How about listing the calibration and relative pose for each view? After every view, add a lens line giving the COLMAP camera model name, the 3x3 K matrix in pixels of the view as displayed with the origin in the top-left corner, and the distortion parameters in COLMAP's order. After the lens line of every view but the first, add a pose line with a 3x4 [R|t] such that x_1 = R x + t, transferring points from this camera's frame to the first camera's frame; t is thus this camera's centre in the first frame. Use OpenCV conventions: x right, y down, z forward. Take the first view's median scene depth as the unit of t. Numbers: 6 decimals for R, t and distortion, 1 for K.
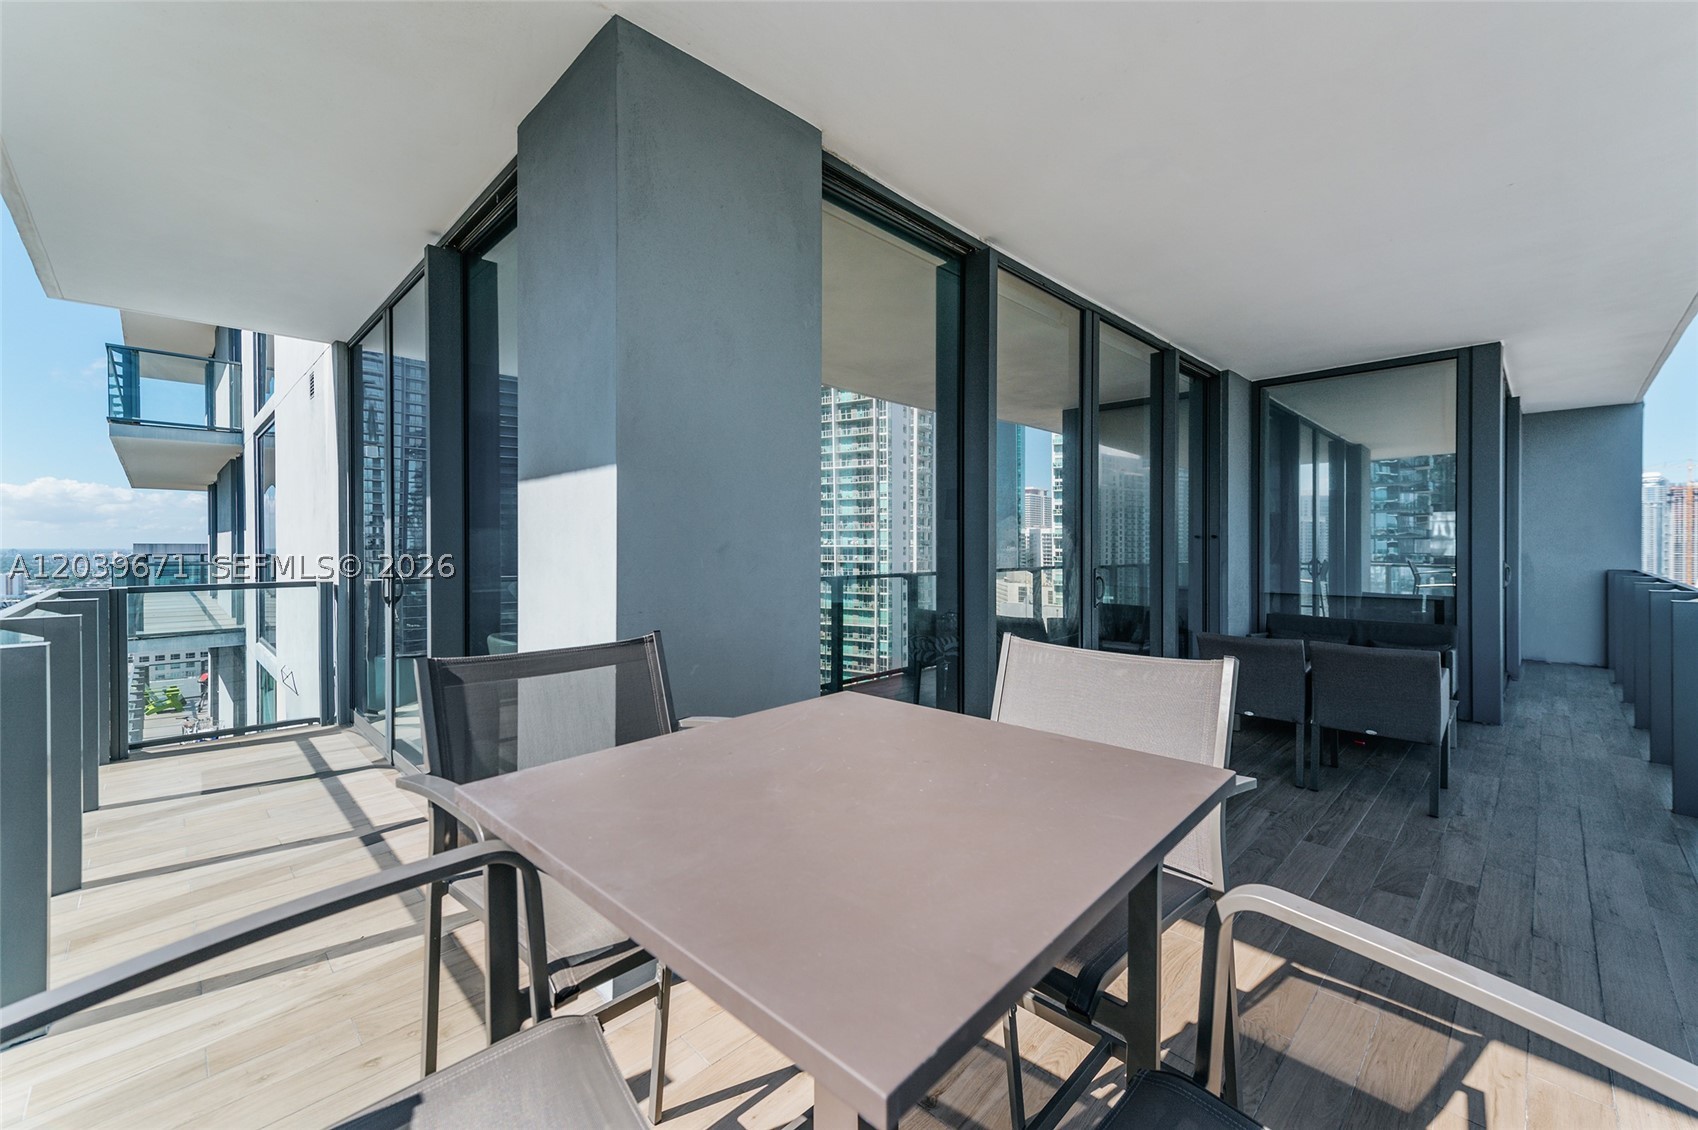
lens RADIAL K [[691.5, 0, 848.5], [0, 691.5, 557.5], [0, 0, 1]] dist [-0.009923, 0.000400]
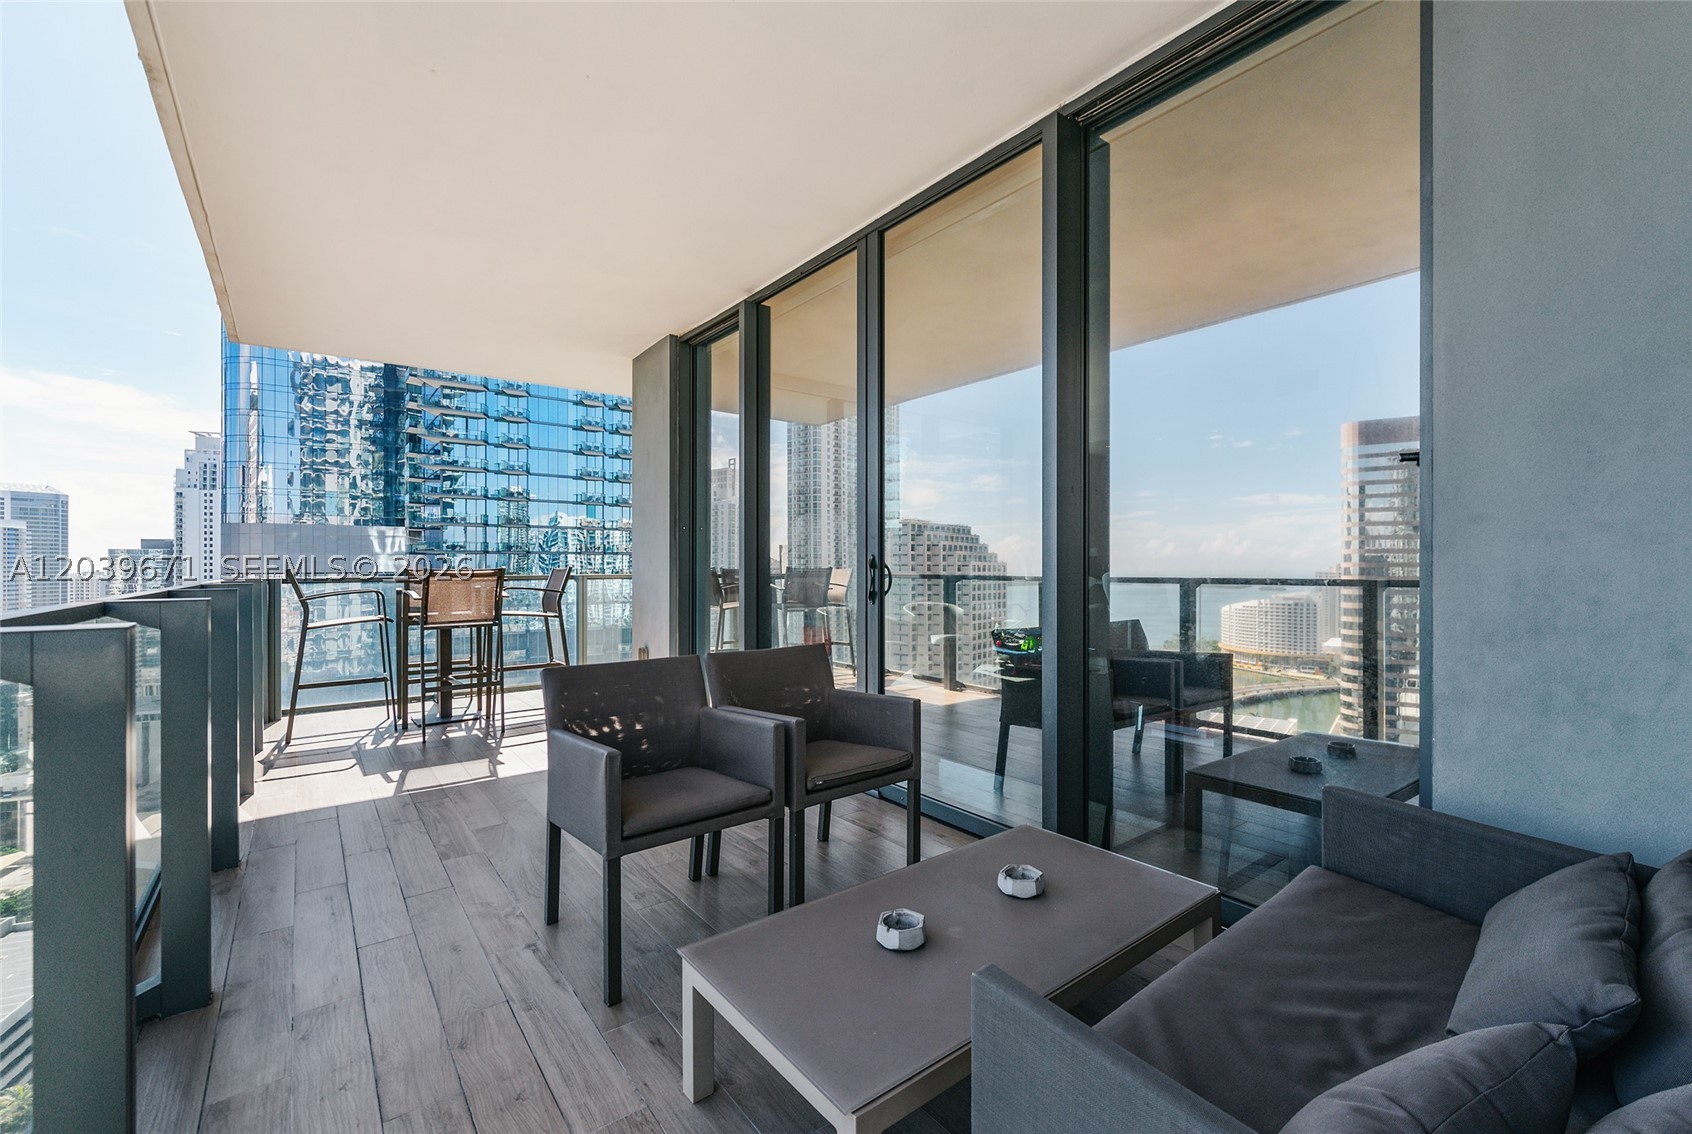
lens RADIAL K [[746.8, 0, 885.3], [0, 746.8, 568.0], [0, 0, 1]] dist [0.009367, 0.001023]
pose [[-0.115691, 0.003132, -0.993280, 2.000564], [-0.006850, 0.999969, 0.003951, 0.030993], [0.993262, 0.007261, -0.115666, 1.822559]]
